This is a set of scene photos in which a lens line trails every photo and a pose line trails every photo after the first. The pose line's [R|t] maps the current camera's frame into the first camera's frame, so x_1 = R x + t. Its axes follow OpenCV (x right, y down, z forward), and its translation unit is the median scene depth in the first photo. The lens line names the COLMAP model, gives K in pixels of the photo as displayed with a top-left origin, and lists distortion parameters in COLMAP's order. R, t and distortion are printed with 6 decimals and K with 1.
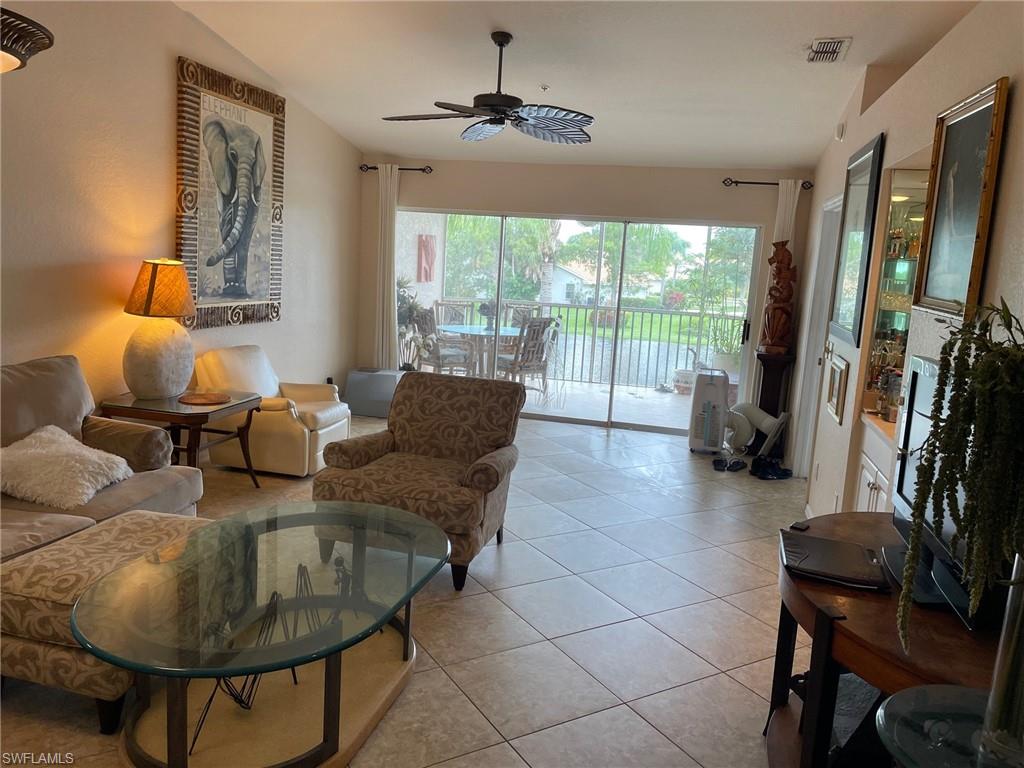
lens RADIAL K [[763.4, 0, 513.9], [0, 763.4, 367.7], [0, 0, 1]] dist [0.086756, -0.120946]
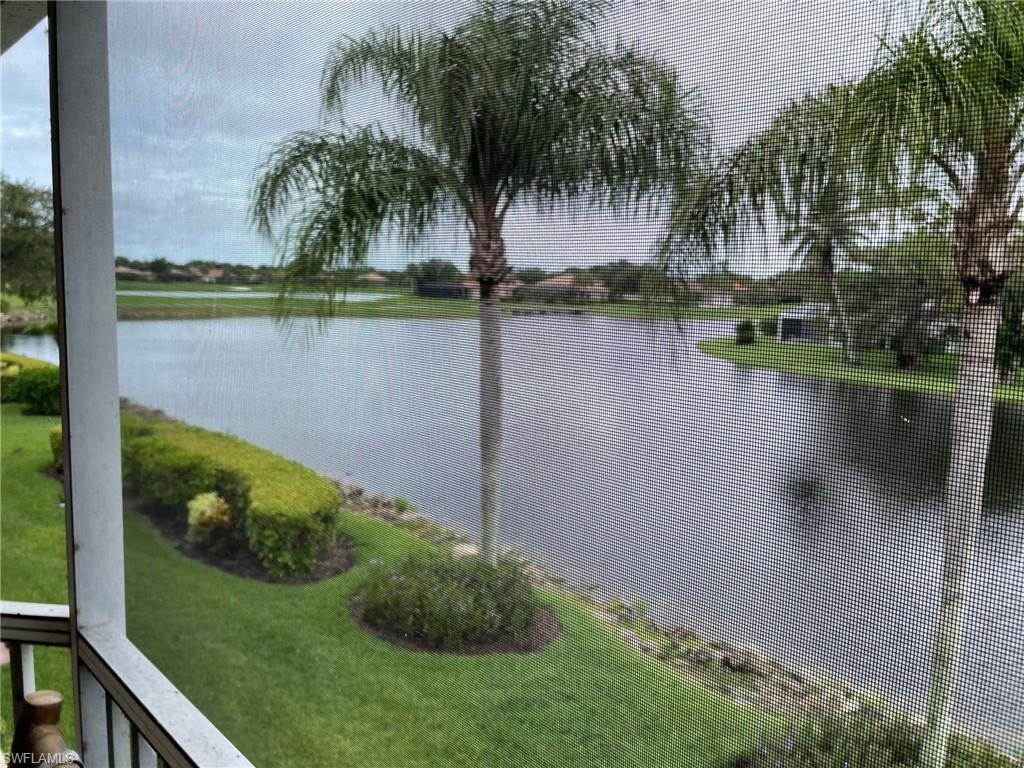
lens RADIAL K [[763.4, 0, 513.9], [0, 763.4, 367.7], [0, 0, 1]] dist [0.086756, -0.120946]
pose [[0.835337, 0.019549, -0.549391, 0.243502], [-0.053255, 0.997545, -0.045478, -0.304007], [0.547153, 0.067247, 0.834327, 2.209741]]
